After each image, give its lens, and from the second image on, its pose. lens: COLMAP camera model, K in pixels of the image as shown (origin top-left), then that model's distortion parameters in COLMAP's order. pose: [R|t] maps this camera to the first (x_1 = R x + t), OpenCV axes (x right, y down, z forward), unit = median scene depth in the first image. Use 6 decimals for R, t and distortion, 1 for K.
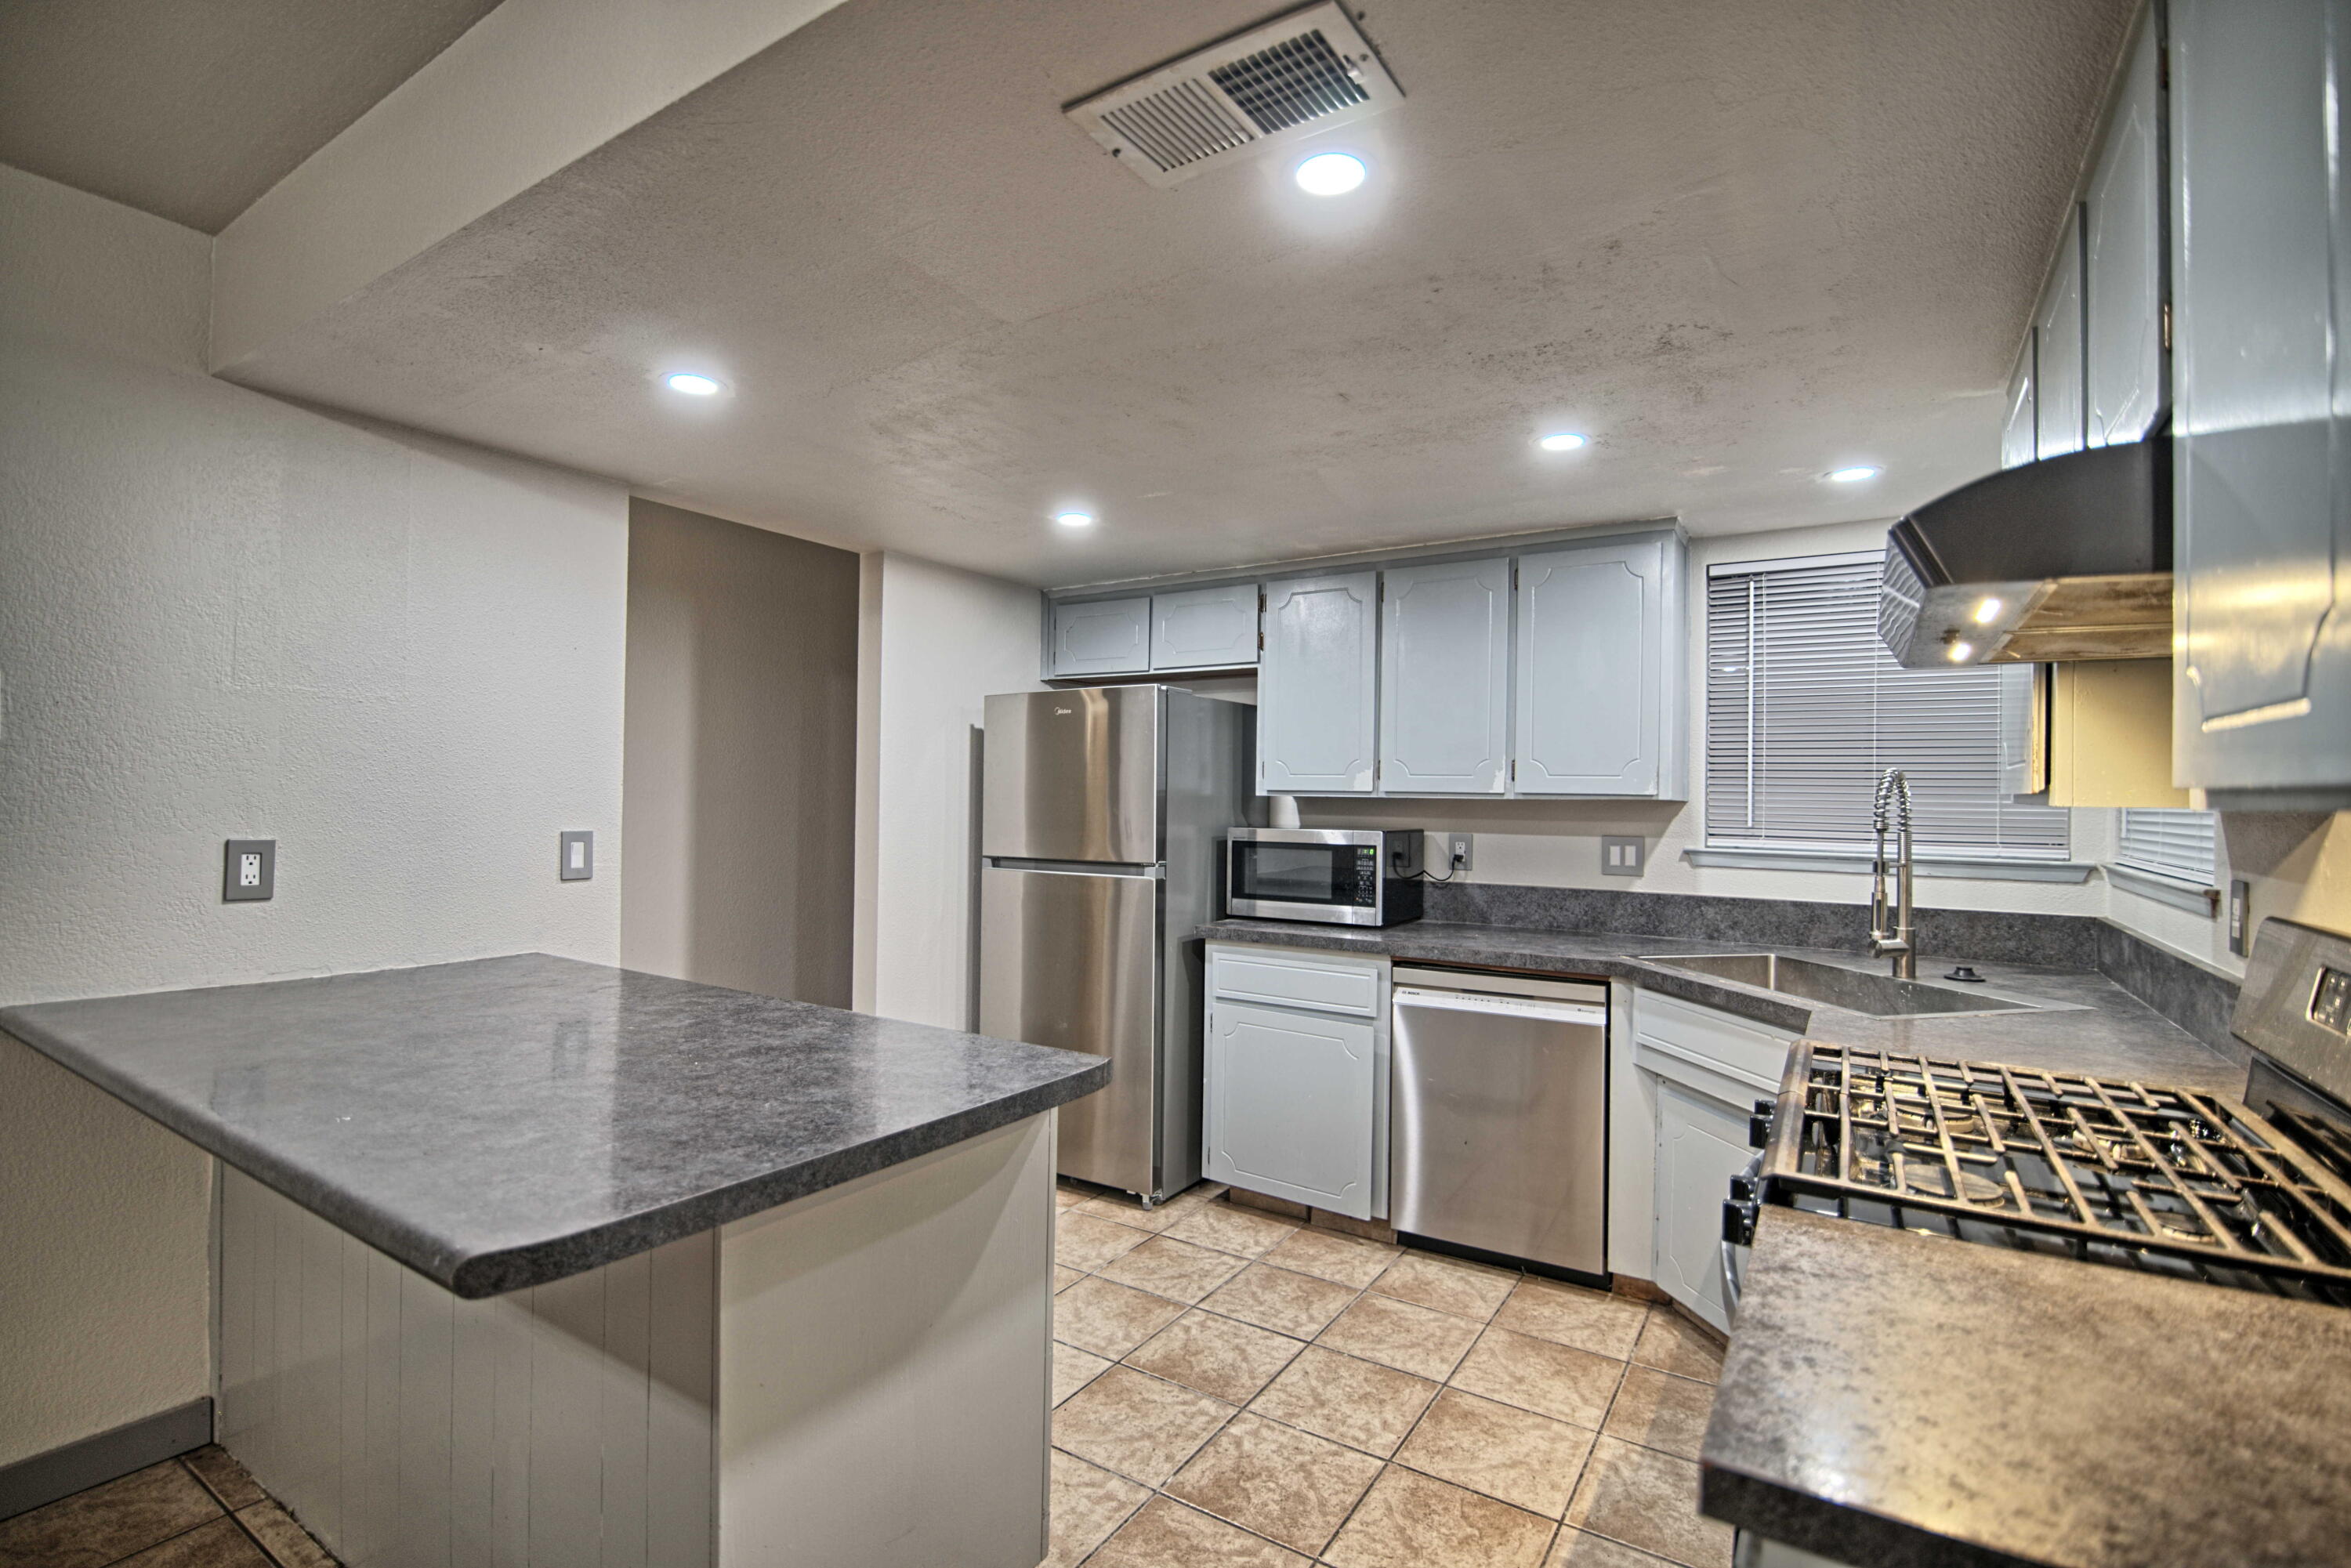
lens RADIAL K [[1072.3, 0, 1180.4], [0, 1072.3, 794.3], [0, 0, 1]] dist [-0.018830, 0.000690]
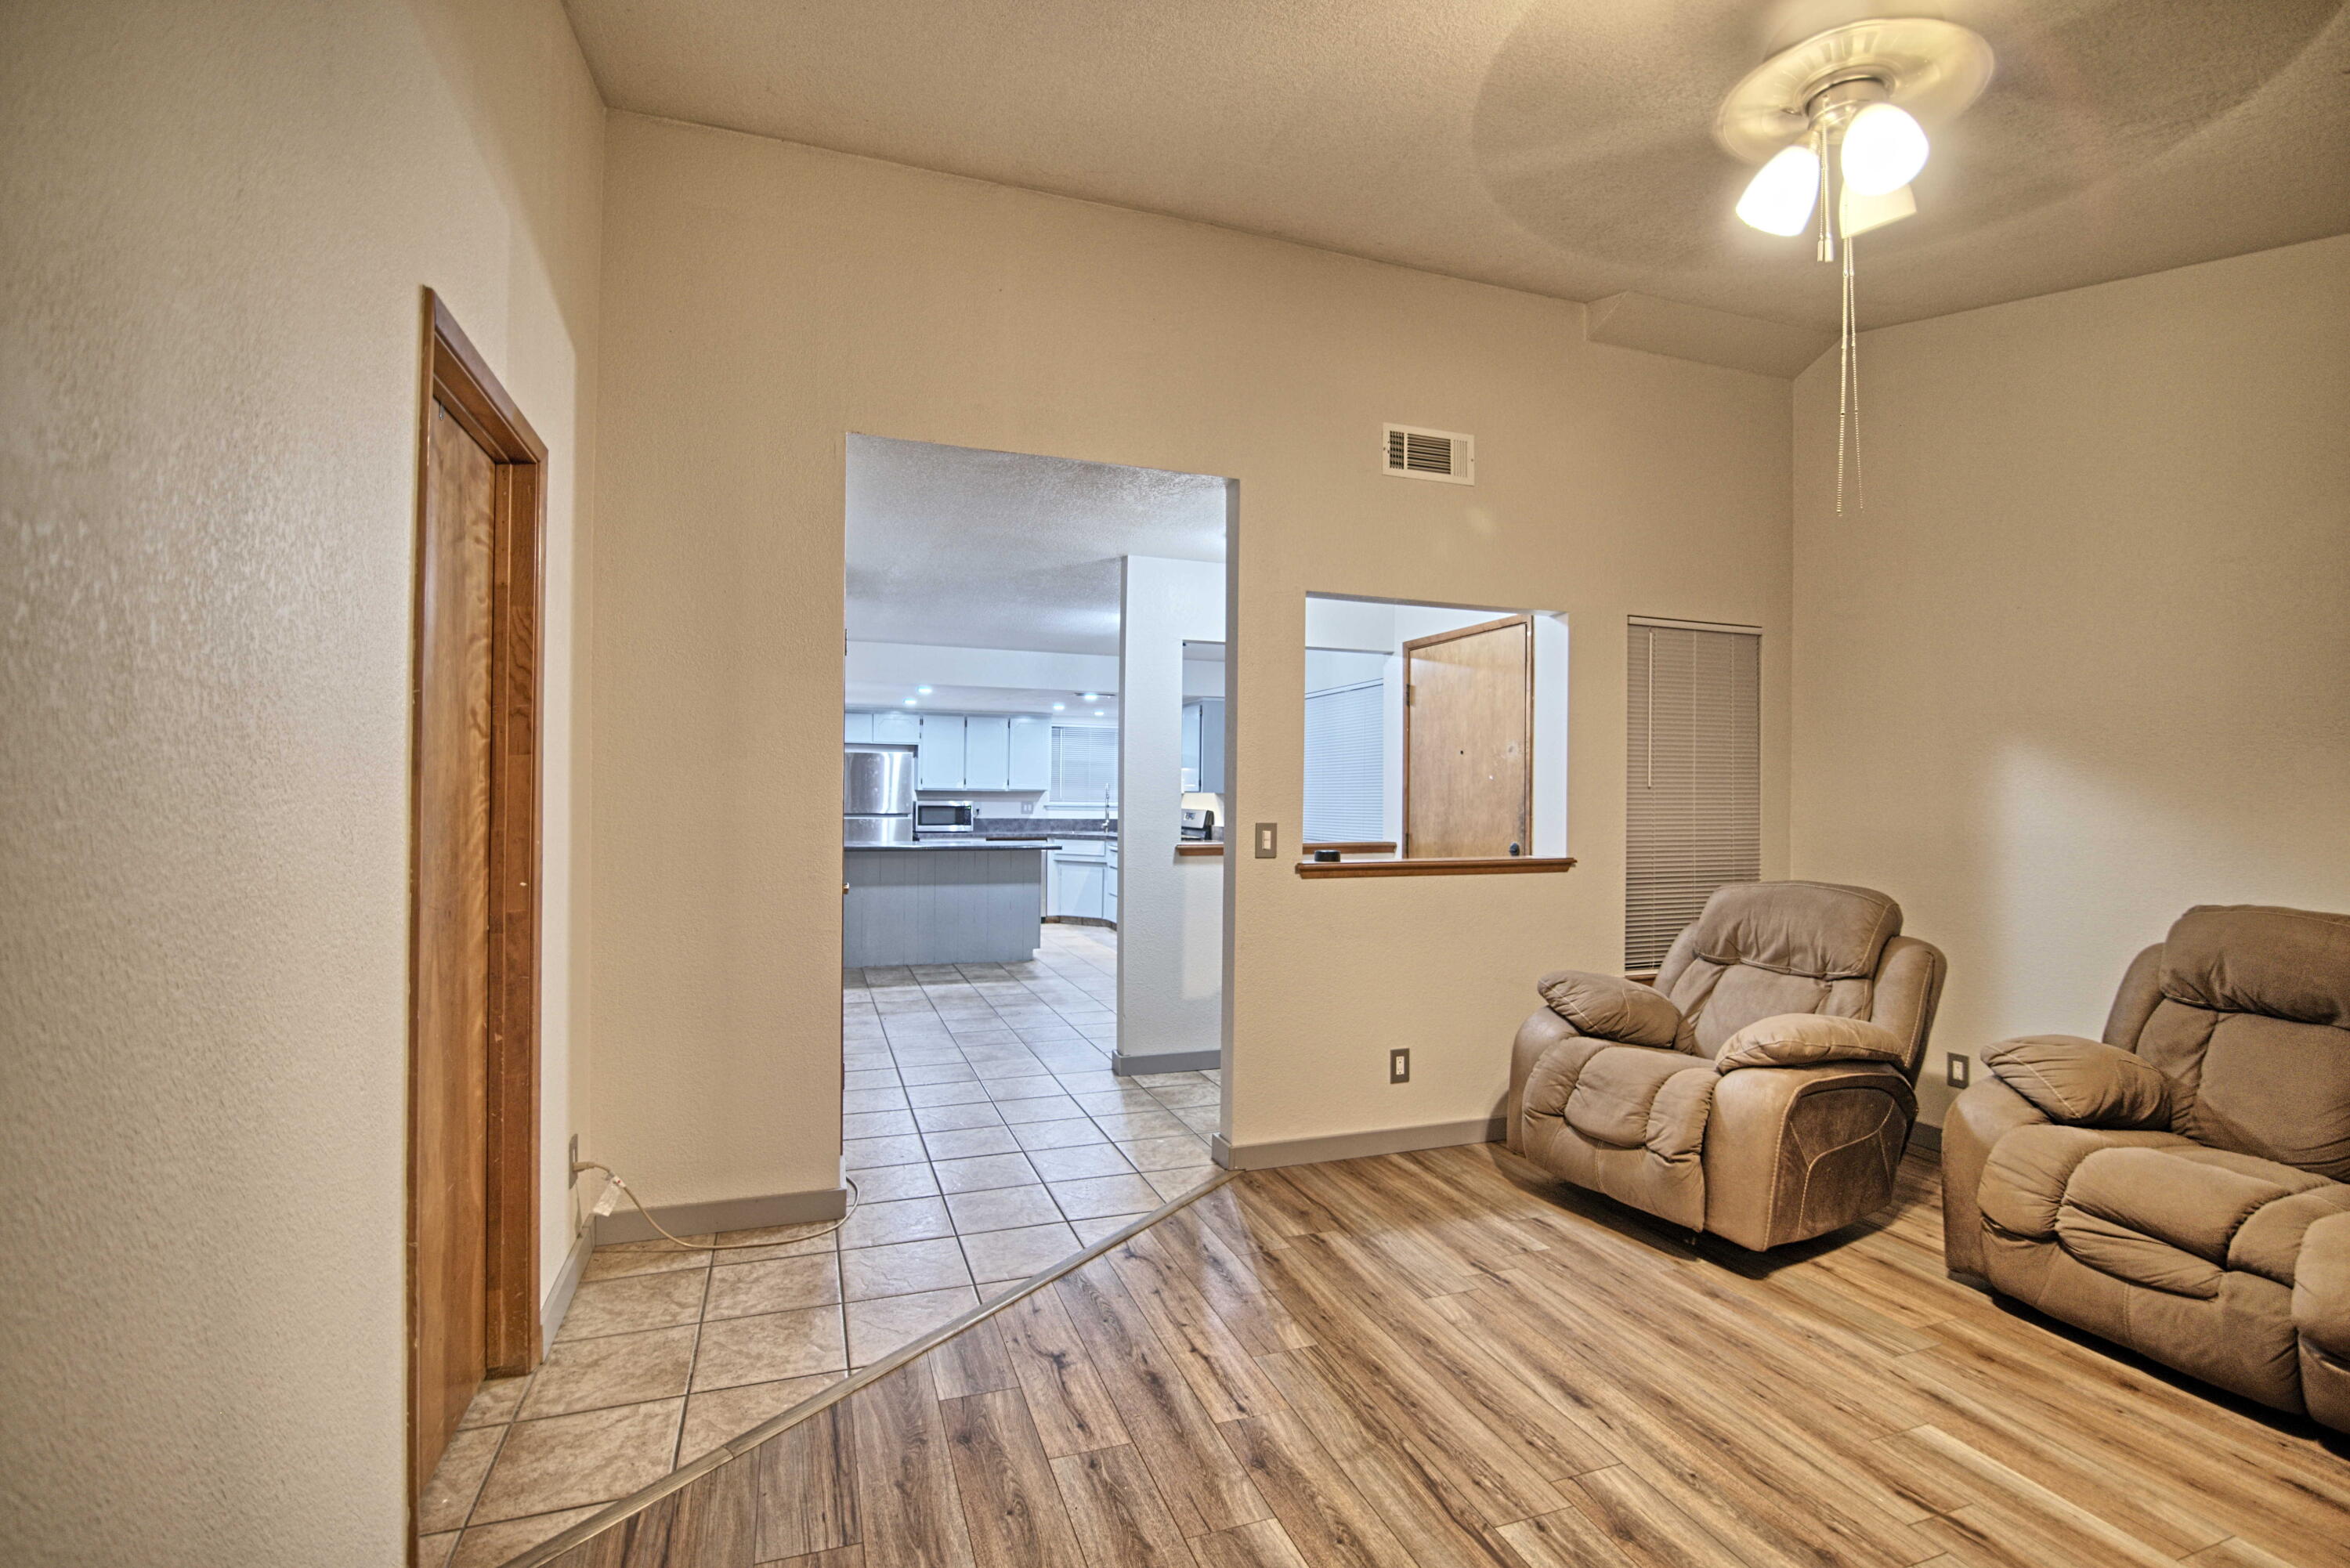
lens RADIAL K [[1071.8, 0, 1179.9], [0, 1071.8, 794.3], [0, 0, 1]] dist [-0.018830, 0.000690]
pose [[0.618573, -0.012029, 0.785635, -1.950033], [-0.000907, 0.999871, 0.016023, -0.038747], [-0.785727, -0.010624, 0.618483, -1.461949]]
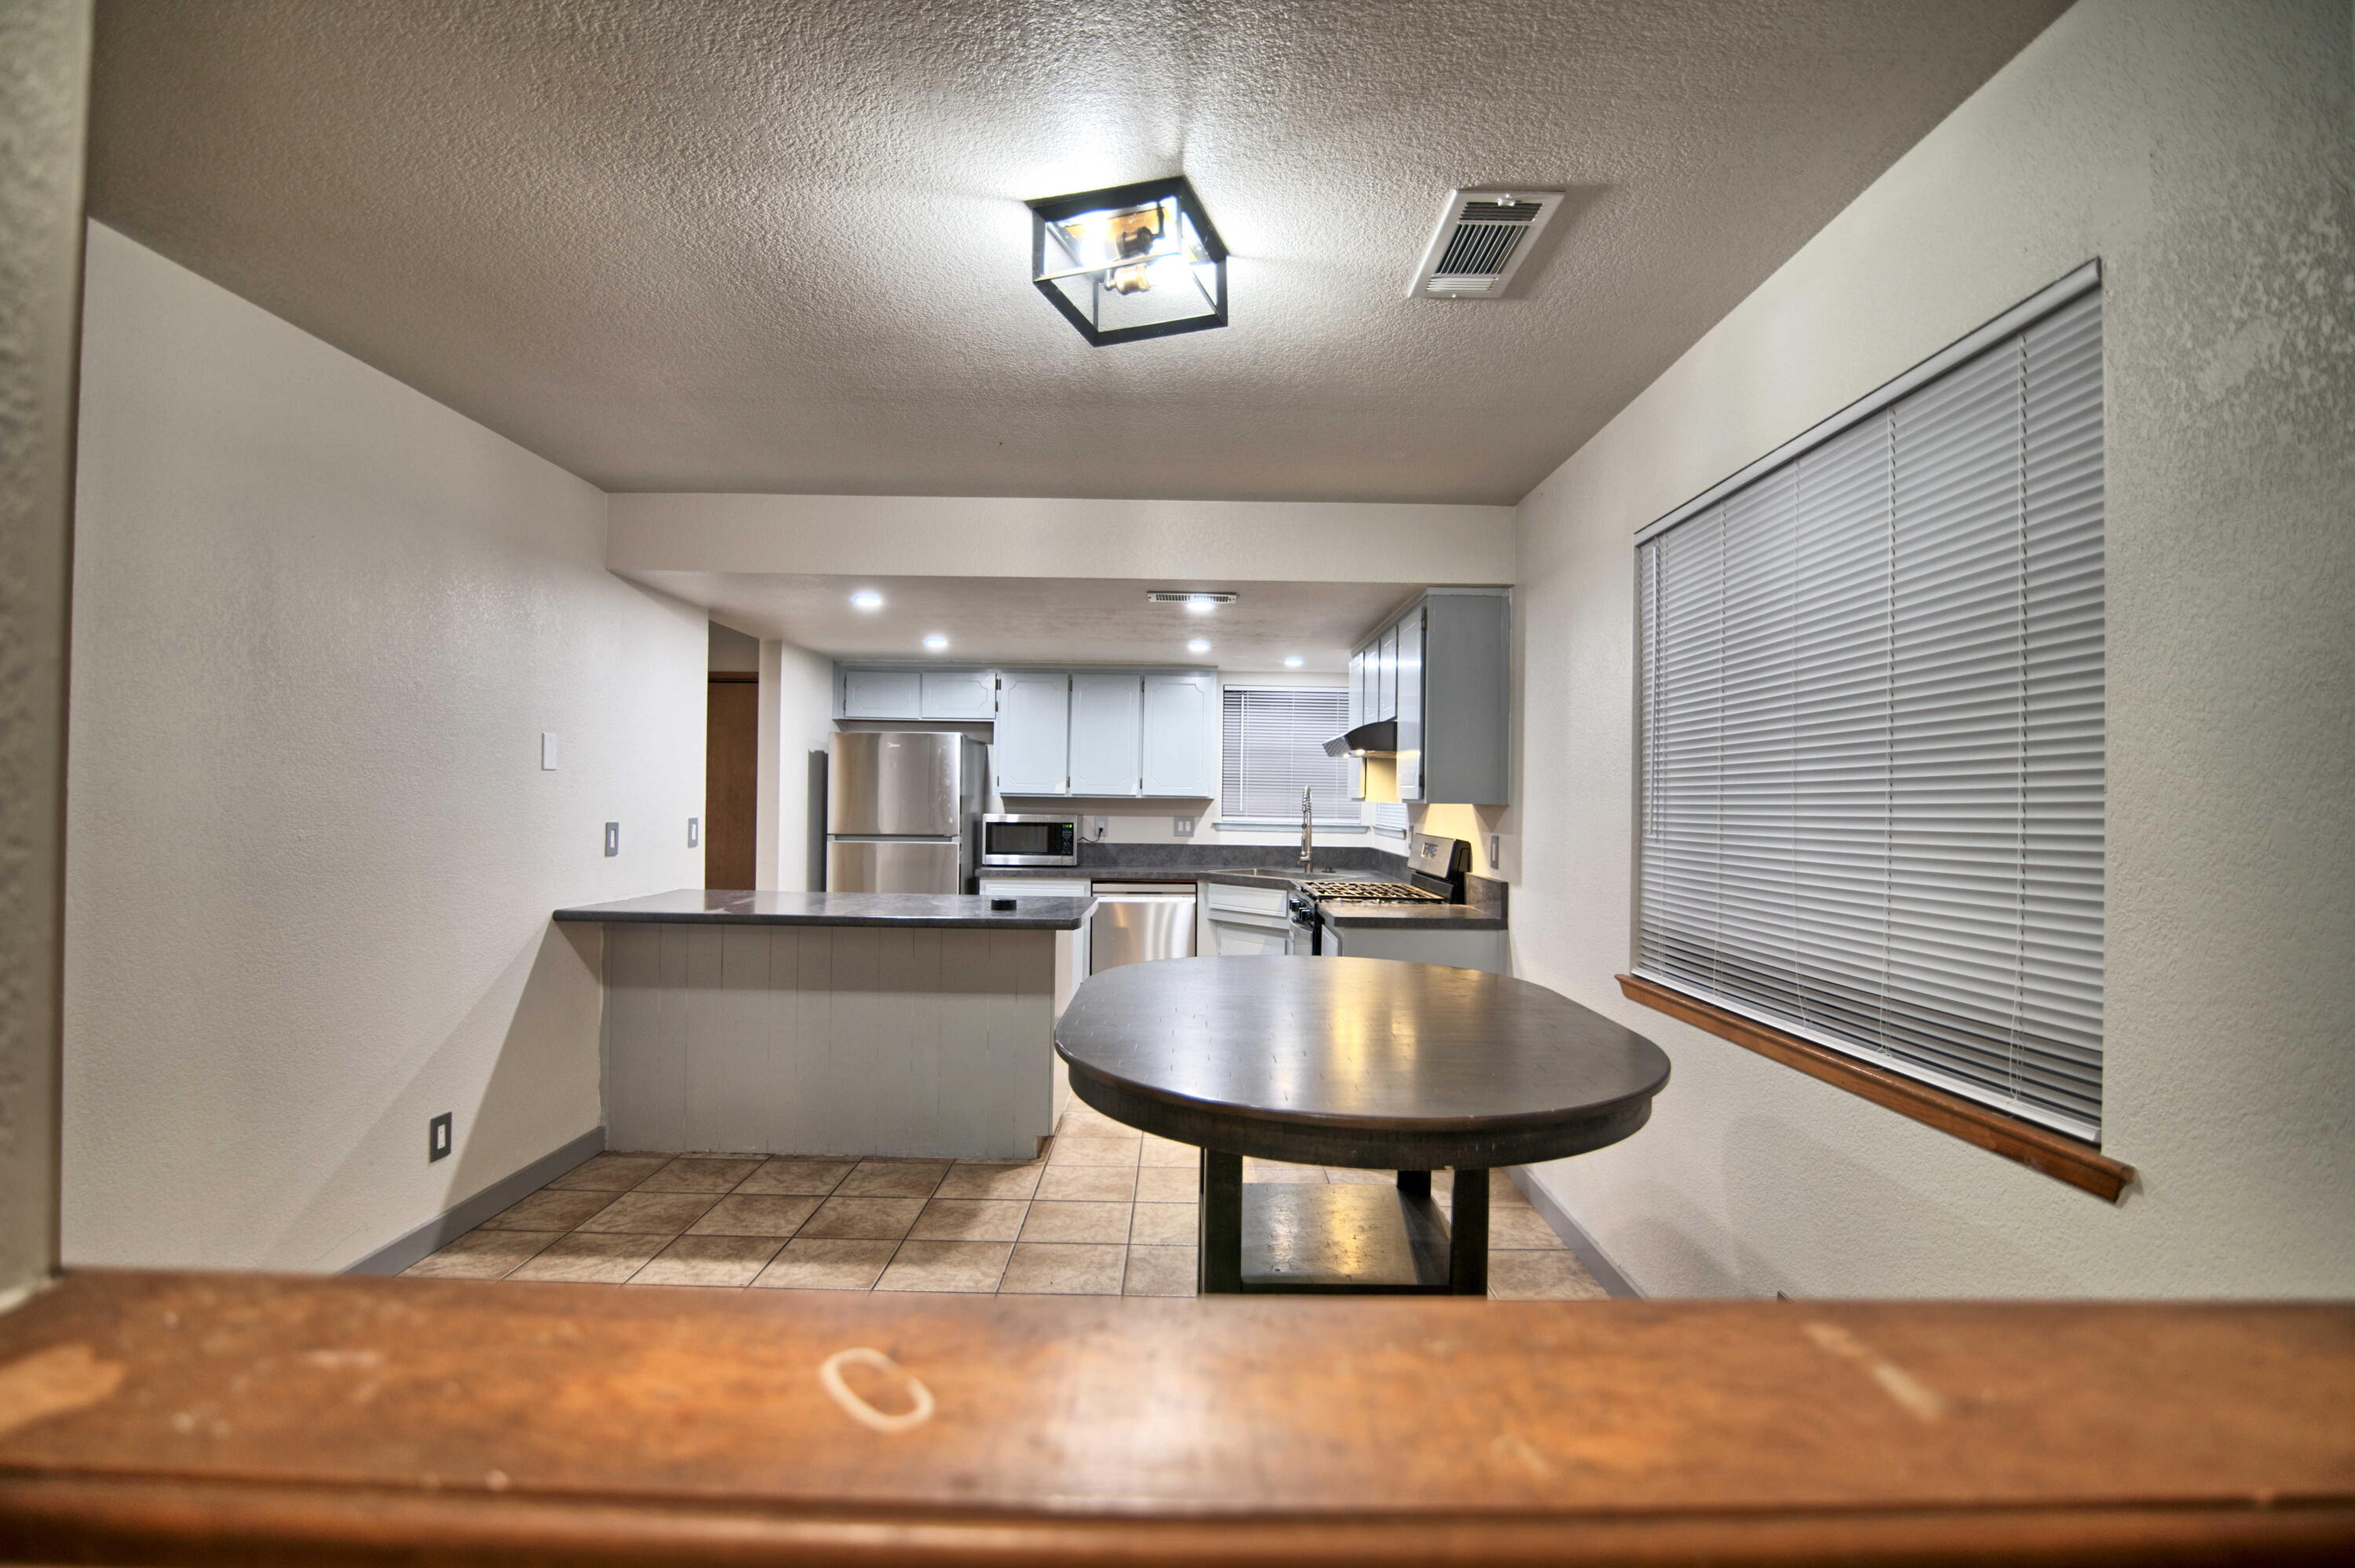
lens RADIAL K [[1074.0, 0, 1182.4], [0, 1074.0, 794.3], [0, 0, 1]] dist [-0.018830, 0.000690]
pose [[0.844421, 0.000914, 0.535679, -0.676123], [-0.004326, 0.999978, 0.005113, -0.012499], [-0.535663, -0.006635, 0.844406, -0.703814]]
